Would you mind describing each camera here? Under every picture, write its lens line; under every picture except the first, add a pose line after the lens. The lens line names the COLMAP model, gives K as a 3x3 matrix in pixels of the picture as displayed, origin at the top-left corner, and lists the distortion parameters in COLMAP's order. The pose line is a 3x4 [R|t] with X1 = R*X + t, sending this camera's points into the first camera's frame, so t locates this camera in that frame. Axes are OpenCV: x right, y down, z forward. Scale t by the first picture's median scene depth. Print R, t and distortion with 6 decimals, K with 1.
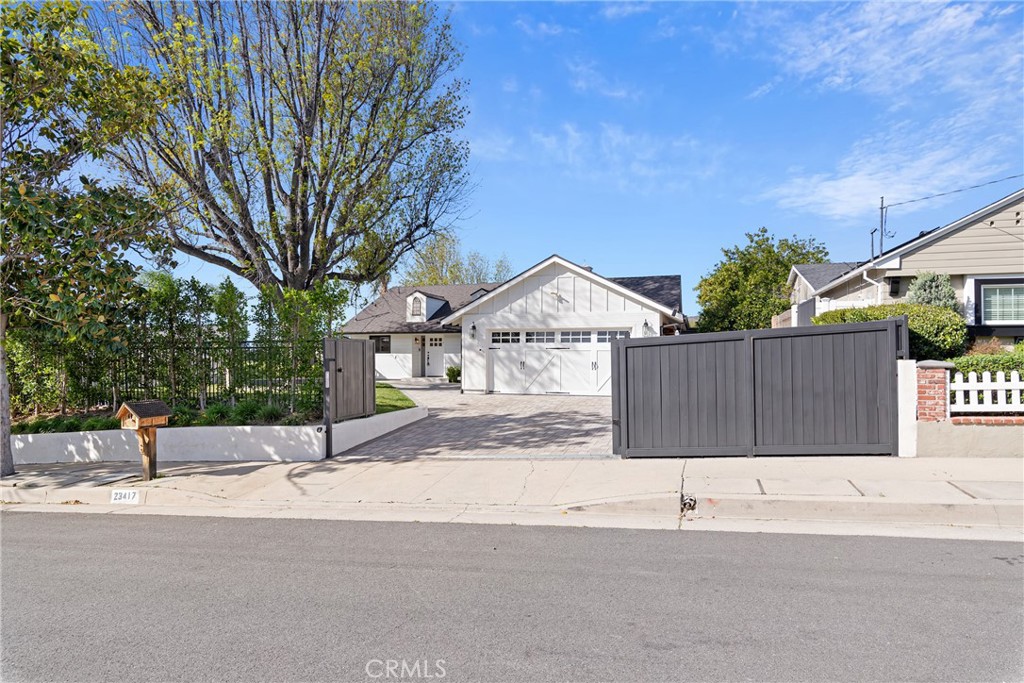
lens RADIAL K [[585.4, 0, 513.7], [0, 585.4, 353.6], [0, 0, 1]] dist [0.001777, -0.000096]
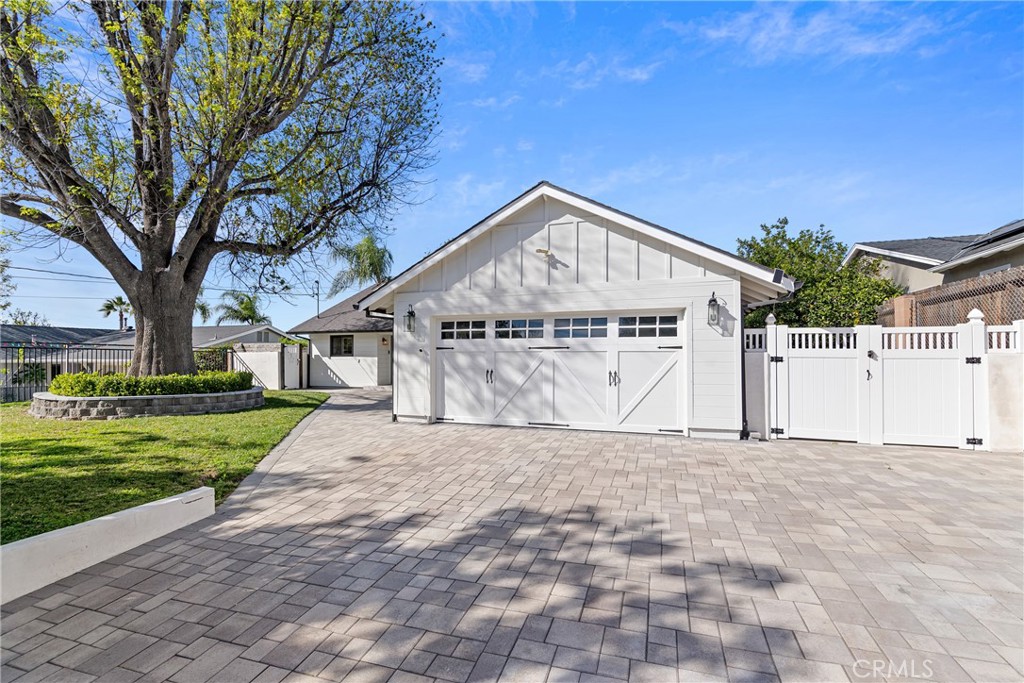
lens RADIAL K [[440.9, 0, 511.6], [0, 440.9, 356.5], [0, 0, 1]] dist [0.001321, -0.000391]
pose [[0.999671, 0.001933, -0.025566, 0.063727], [-0.001972, 0.999997, -0.001523, 0.000710], [0.025563, 0.001573, 0.999672, 0.720059]]
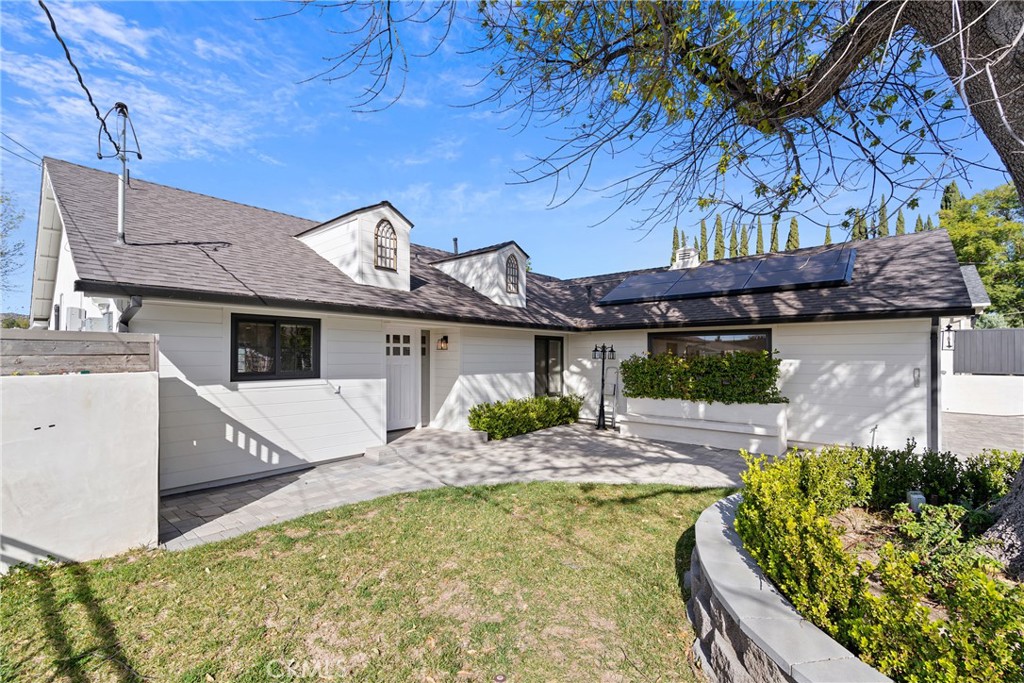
lens RADIAL K [[433.3, 0, 510.3], [0, 433.3, 351.9], [0, 0, 1]] dist [-0.000386, -0.000251]
pose [[0.407343, 0.013934, 0.913169, -0.726792], [-0.008383, 0.999899, -0.011518, -0.023710], [-0.913237, -0.002964, 0.407418, 1.577571]]
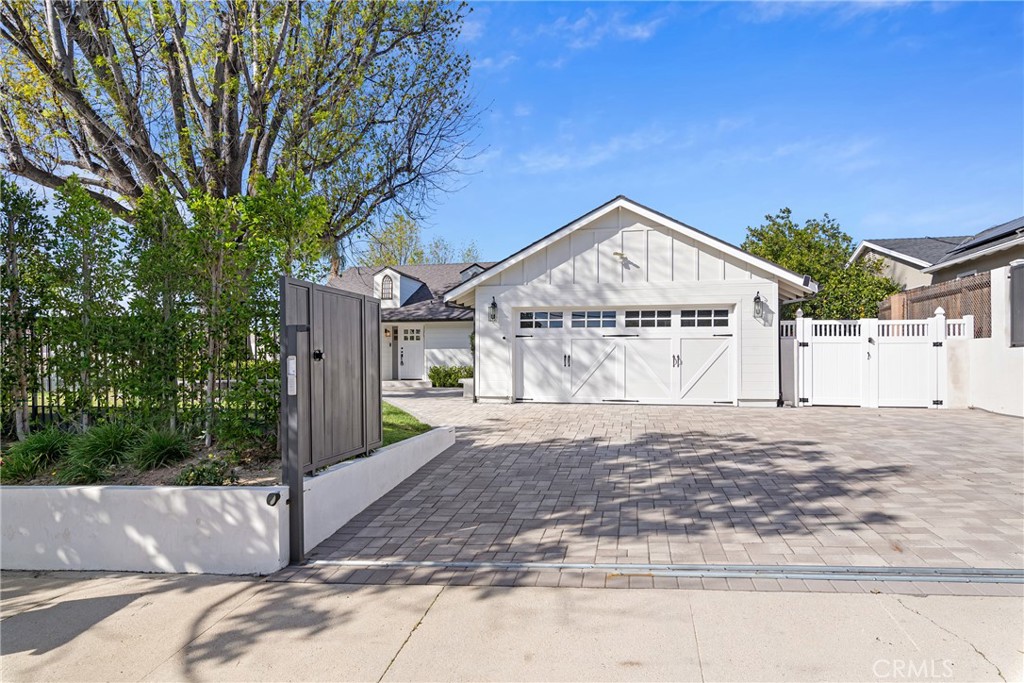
lens RADIAL K [[589.7, 0, 513.6], [0, 589.7, 365.7], [0, 0, 1]] dist [0.002191, -0.000836]
pose [[0.995080, 0.000279, 0.099074, -0.150025], [-0.001395, 0.999936, 0.011186, 0.023966], [-0.099065, -0.011269, 0.995017, 0.419667]]
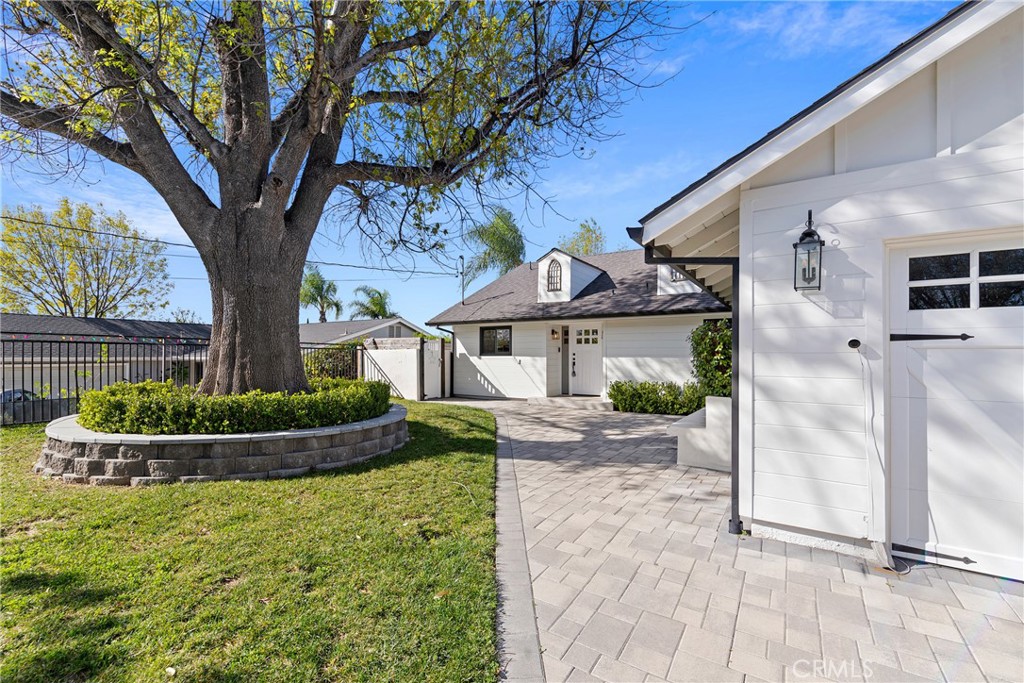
lens RADIAL K [[440.9, 0, 511.6], [0, 440.9, 356.5], [0, 0, 1]] dist [0.001321, -0.000391]
pose [[0.963923, 0.006868, -0.266091, -0.171985], [-0.005972, 0.999973, 0.004177, -0.002309], [0.266113, -0.002437, 0.963939, 1.082360]]
